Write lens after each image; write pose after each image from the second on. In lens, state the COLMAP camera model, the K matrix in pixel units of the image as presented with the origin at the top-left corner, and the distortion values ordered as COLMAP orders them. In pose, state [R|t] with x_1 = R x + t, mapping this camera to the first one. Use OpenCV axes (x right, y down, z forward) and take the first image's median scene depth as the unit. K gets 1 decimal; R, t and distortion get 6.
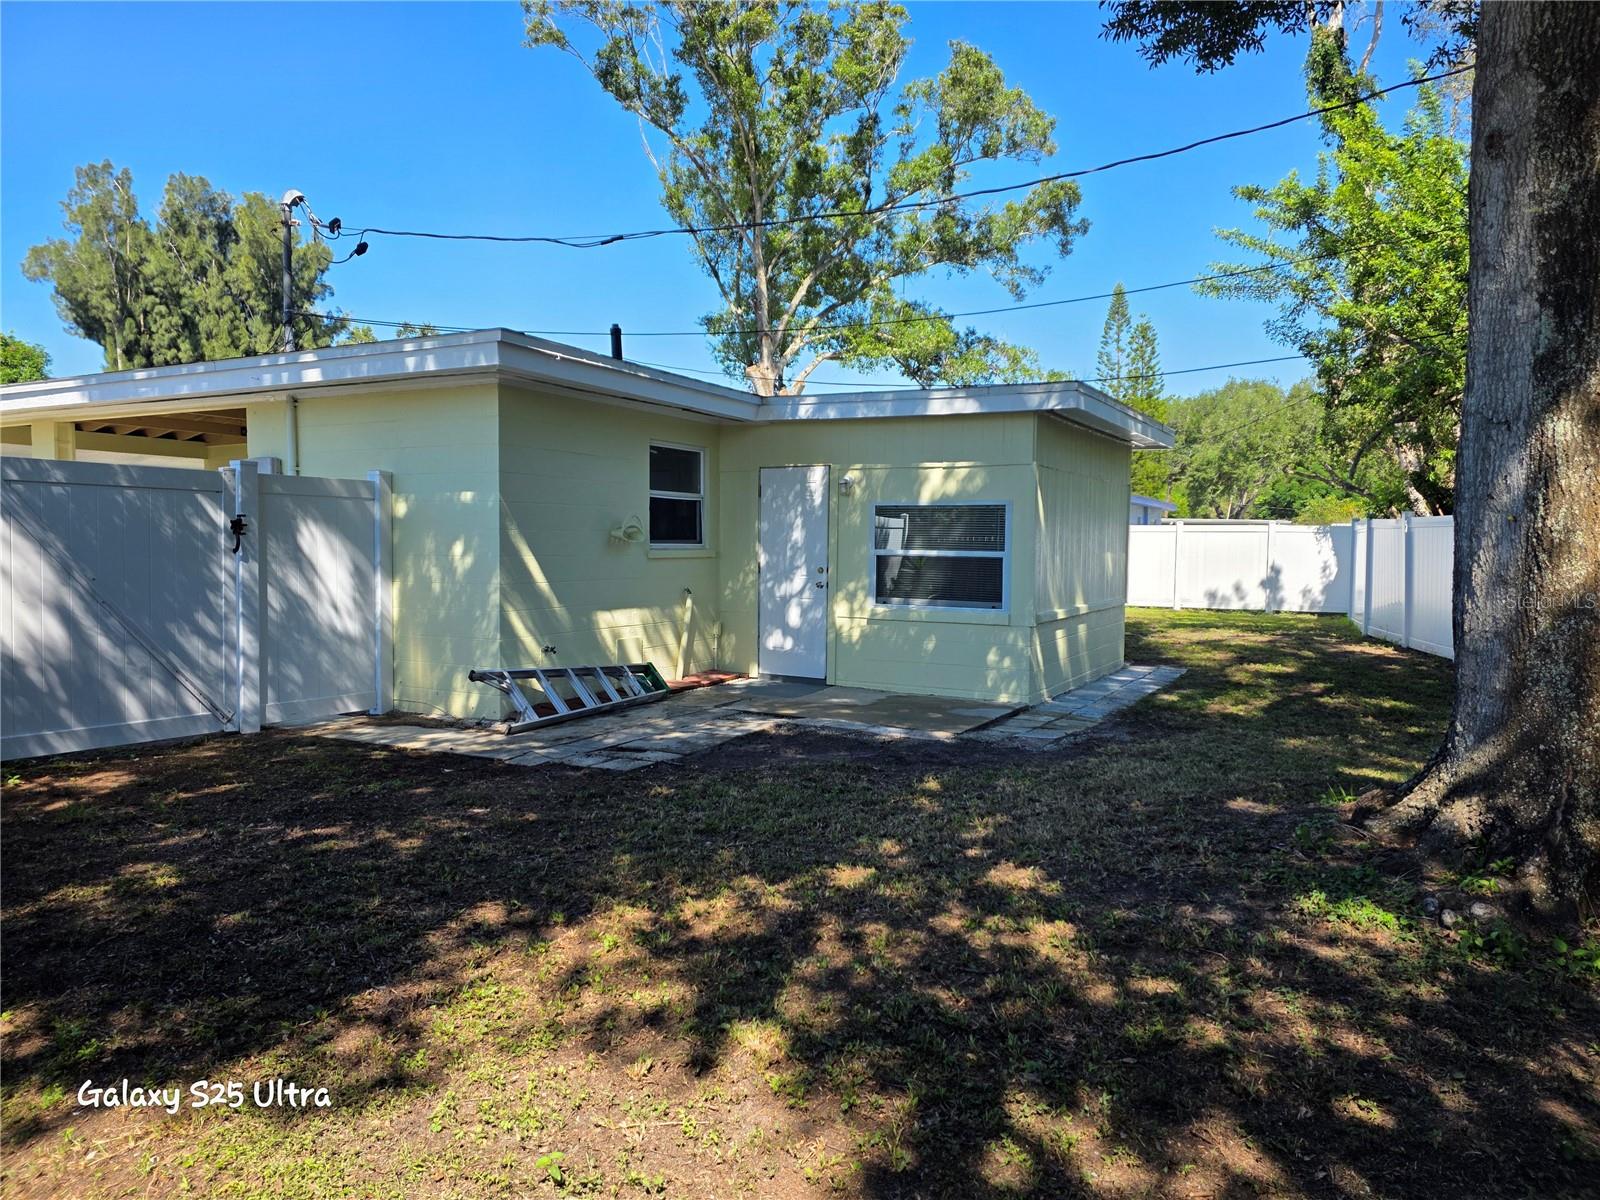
lens RADIAL K [[1065.2, 0, 806.2], [0, 1065.2, 593.1], [0, 0, 1]] dist [0.083987, -0.082947]
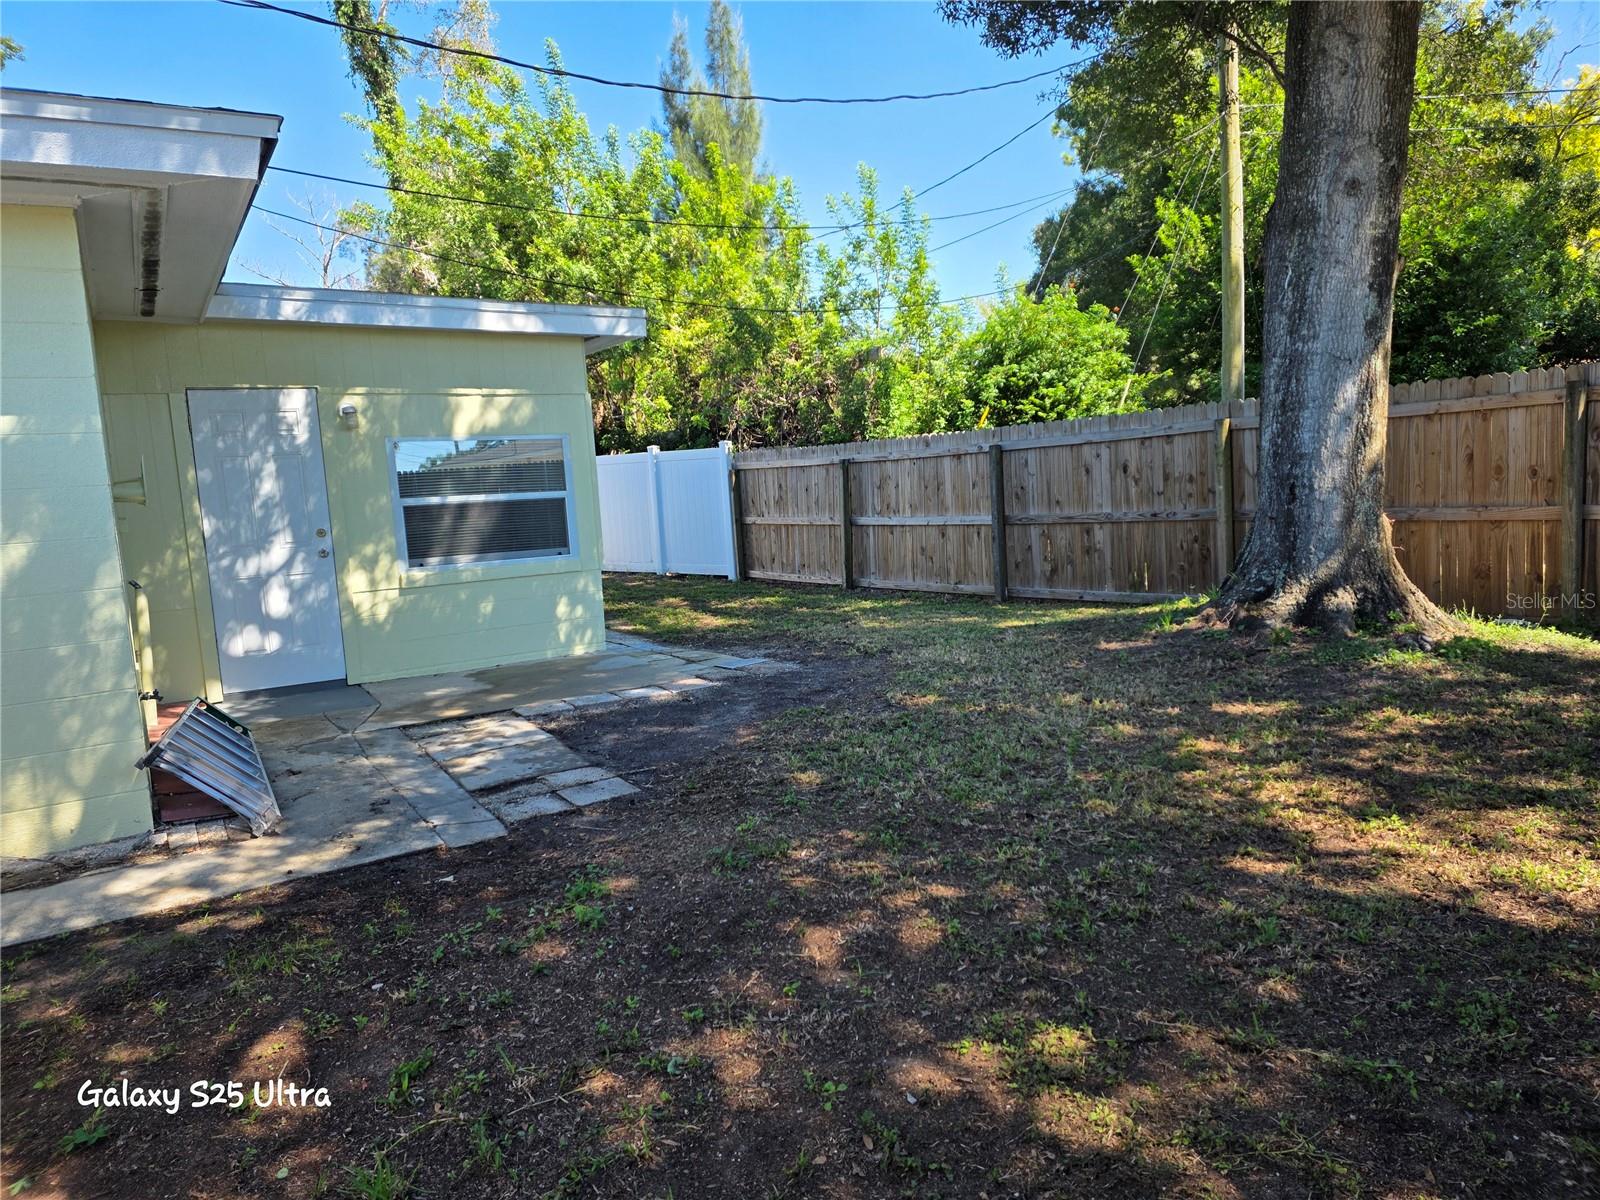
lens RADIAL K [[1065.2, 0, 819.1], [0, 1065.2, 587.4], [0, 0, 1]] dist [0.083987, -0.082947]
pose [[0.487672, -0.131121, 0.863124, -0.484437], [0.102510, 0.990418, 0.092540, -0.018633], [-0.866988, 0.043350, 0.496440, 0.351338]]
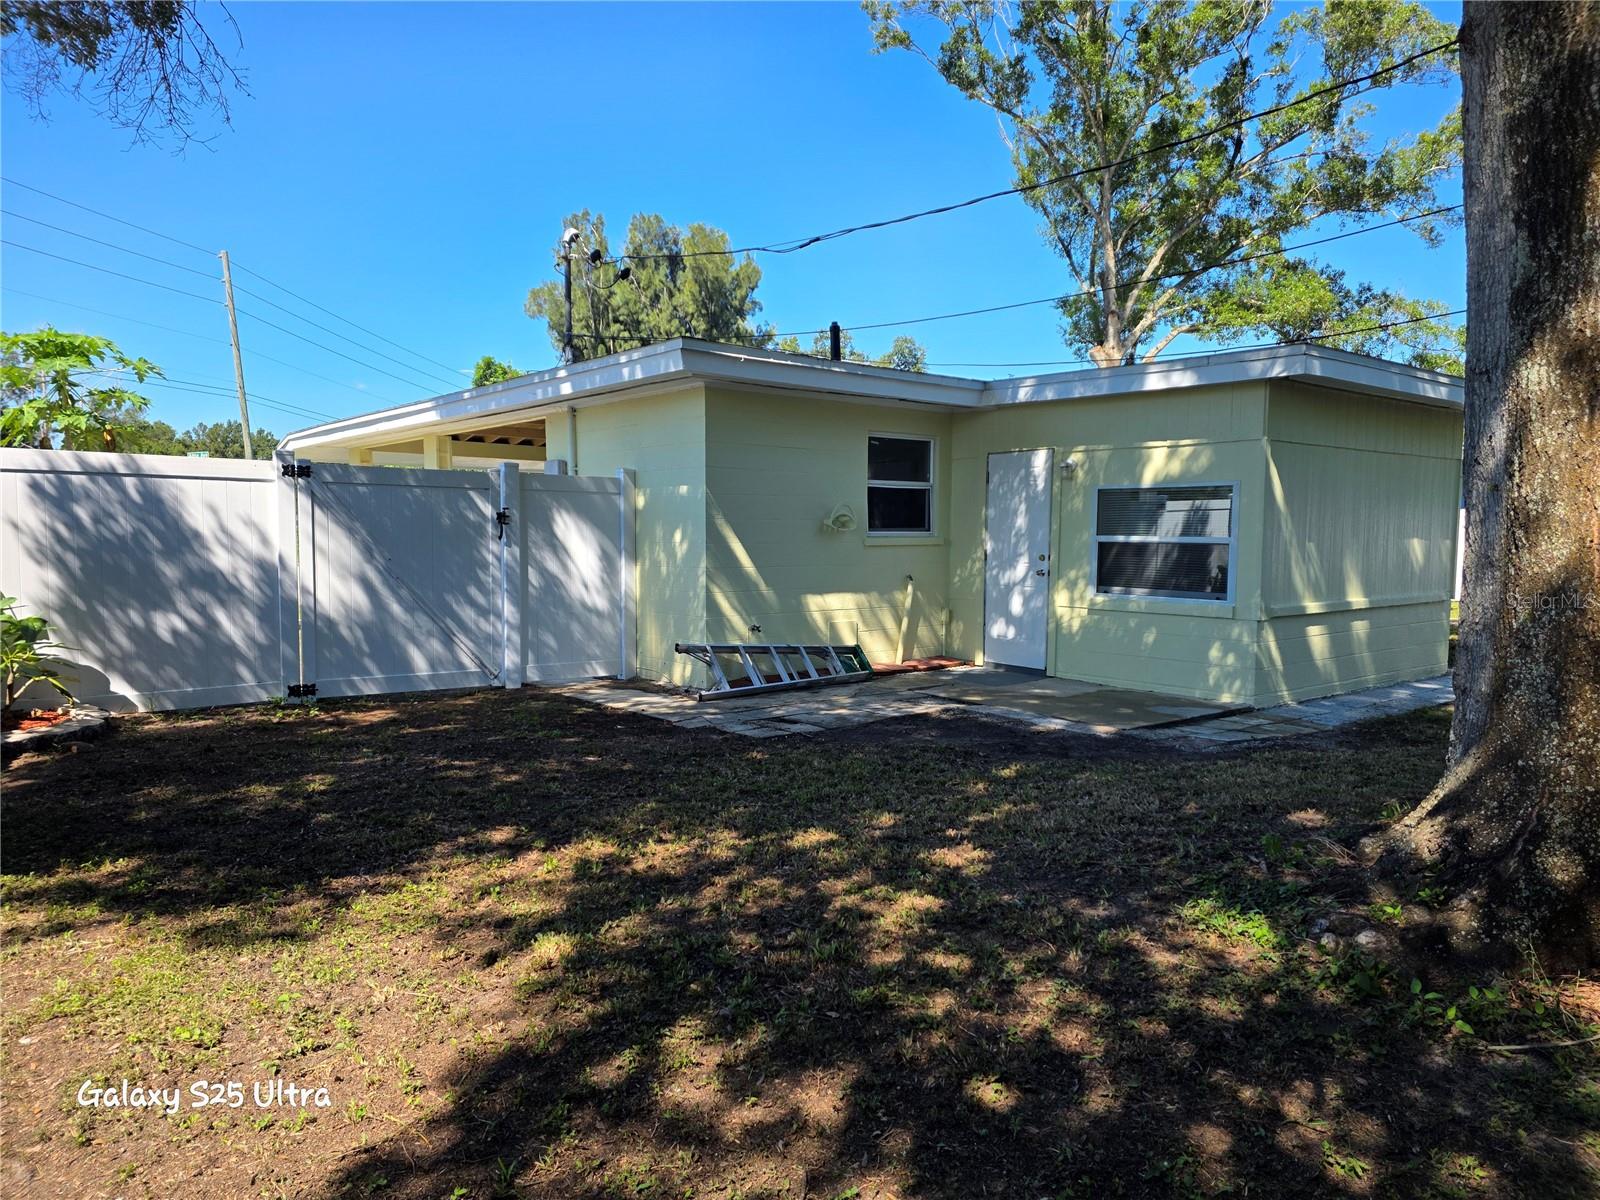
lens RADIAL K [[1065.2, 0, 797.9], [0, 1065.2, 611.7], [0, 0, 1]] dist [0.083987, -0.082947]
pose [[0.925255, 0.024937, -0.378524, 0.186316], [-0.015661, 0.999497, 0.027564, 0.004698], [0.379021, -0.019576, 0.925181, 0.010337]]
